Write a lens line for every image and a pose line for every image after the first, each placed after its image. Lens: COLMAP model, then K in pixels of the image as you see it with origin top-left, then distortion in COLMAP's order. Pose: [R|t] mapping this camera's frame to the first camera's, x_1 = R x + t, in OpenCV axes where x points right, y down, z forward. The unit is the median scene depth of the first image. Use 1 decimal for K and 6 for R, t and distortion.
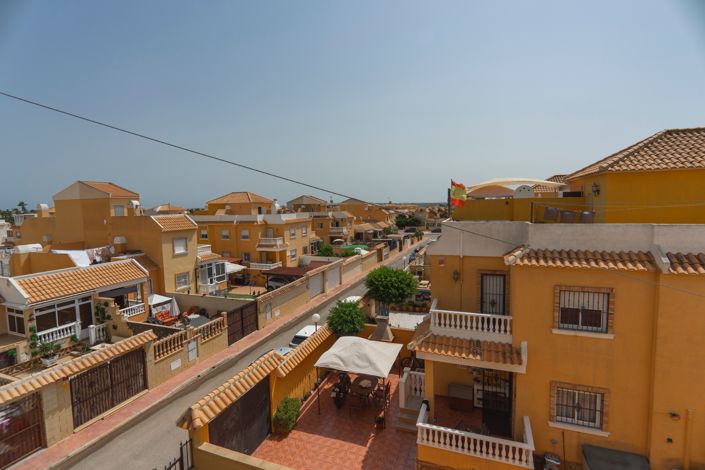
lens RADIAL K [[341.8, 0, 356.4], [0, 341.8, 229.3], [0, 0, 1]] dist [-0.002452, 0.002567]
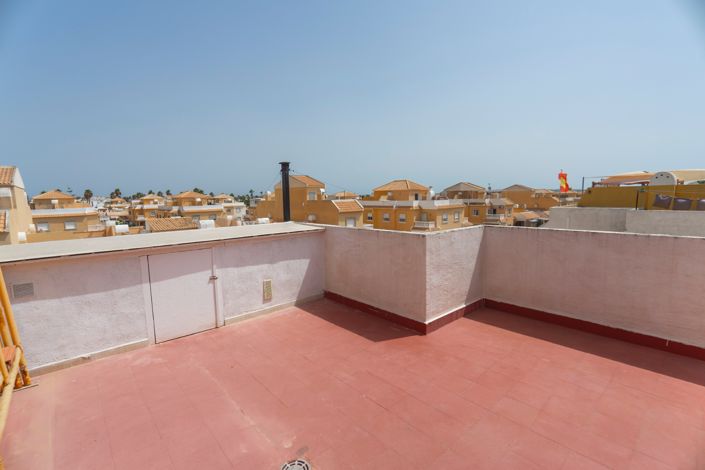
lens RADIAL K [[341.8, 0, 356.4], [0, 341.8, 229.3], [0, 0, 1]] dist [-0.002452, 0.002567]
pose [[0.890946, 0.049091, -0.451449, 0.053457], [-0.031687, 0.998437, 0.046037, 0.005496], [0.453003, -0.026711, 0.891109, -0.086664]]
